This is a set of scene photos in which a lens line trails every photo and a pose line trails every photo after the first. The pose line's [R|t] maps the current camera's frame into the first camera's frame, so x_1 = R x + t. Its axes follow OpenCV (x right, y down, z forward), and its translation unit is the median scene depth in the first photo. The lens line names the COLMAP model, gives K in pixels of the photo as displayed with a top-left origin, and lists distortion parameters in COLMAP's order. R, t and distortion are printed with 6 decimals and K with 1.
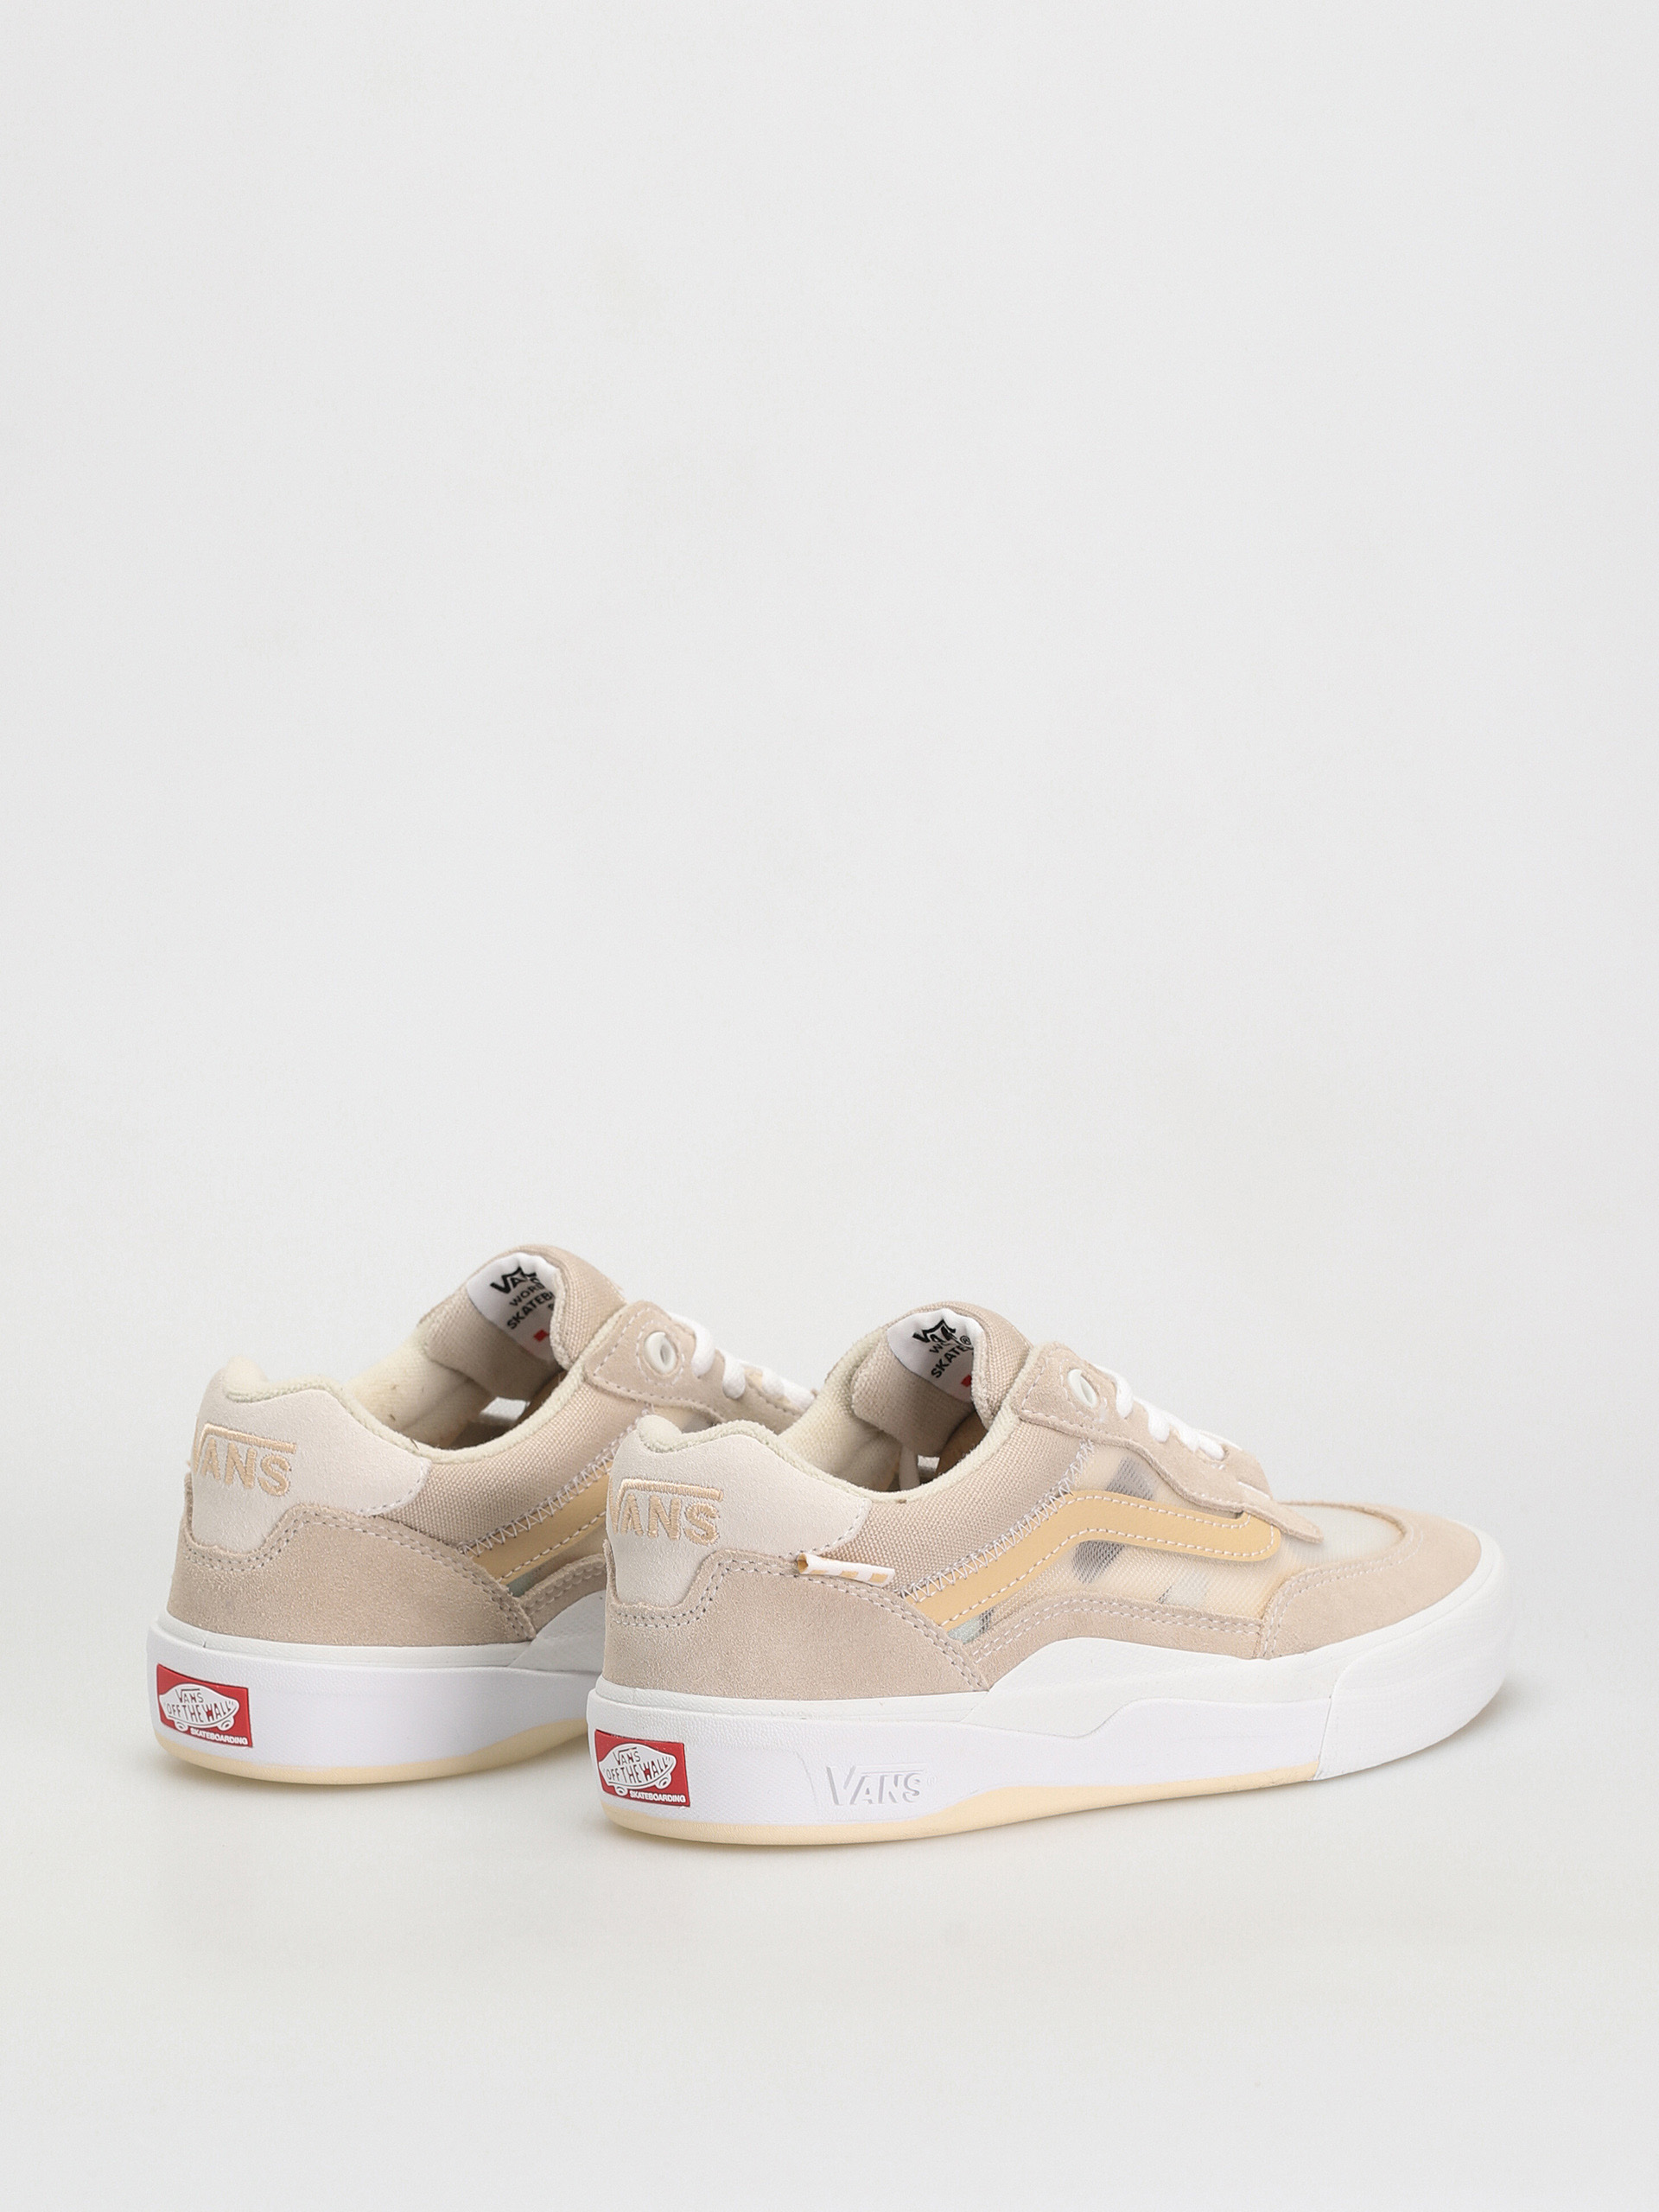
lens RADIAL K [[7186.7, 0, 830.9], [0, 7186.7, 1115.8], [0, 0, 1]] dist [-0.055111, 0.000000]
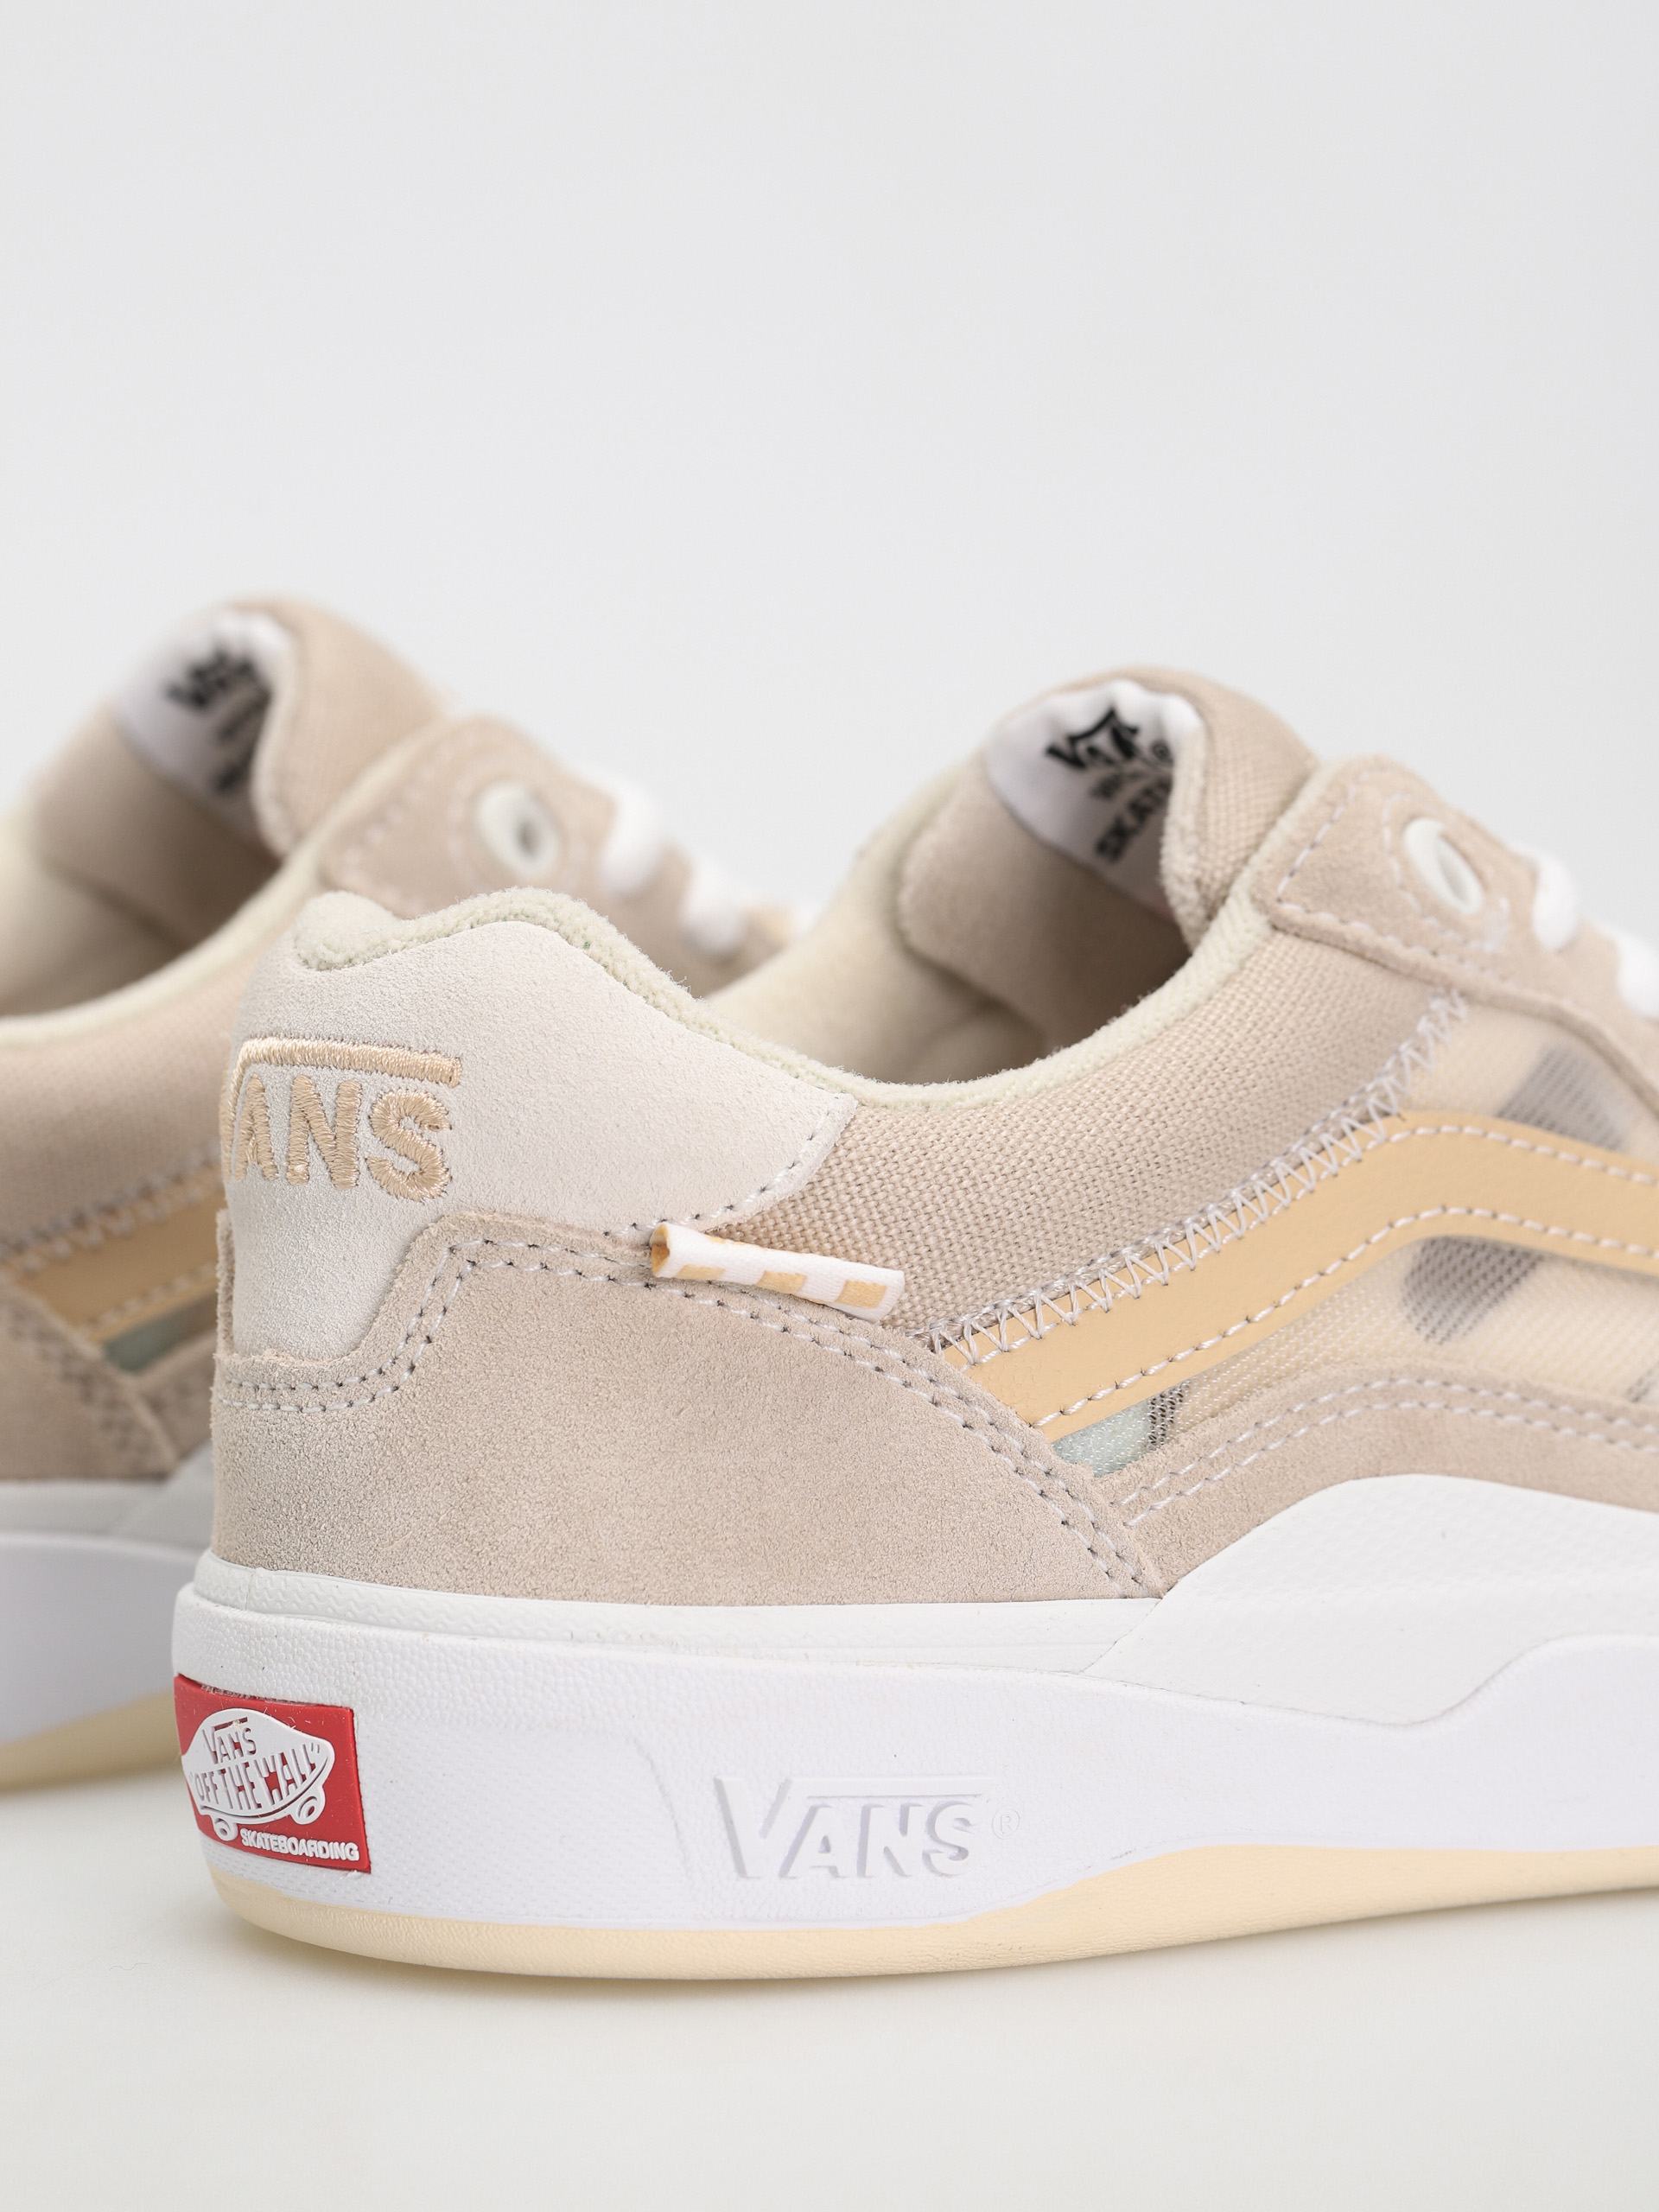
lens RADIAL K [[7186.7, 0, 835.7], [0, 7186.7, 1093.1], [0, 0, 1]] dist [-0.055111, 0.000000]
pose [[0.992693, 0.012465, -0.120023, 0.050894], [-0.014425, 0.999776, -0.015475, 0.058760], [0.119804, 0.017093, 0.992650, 0.607196]]
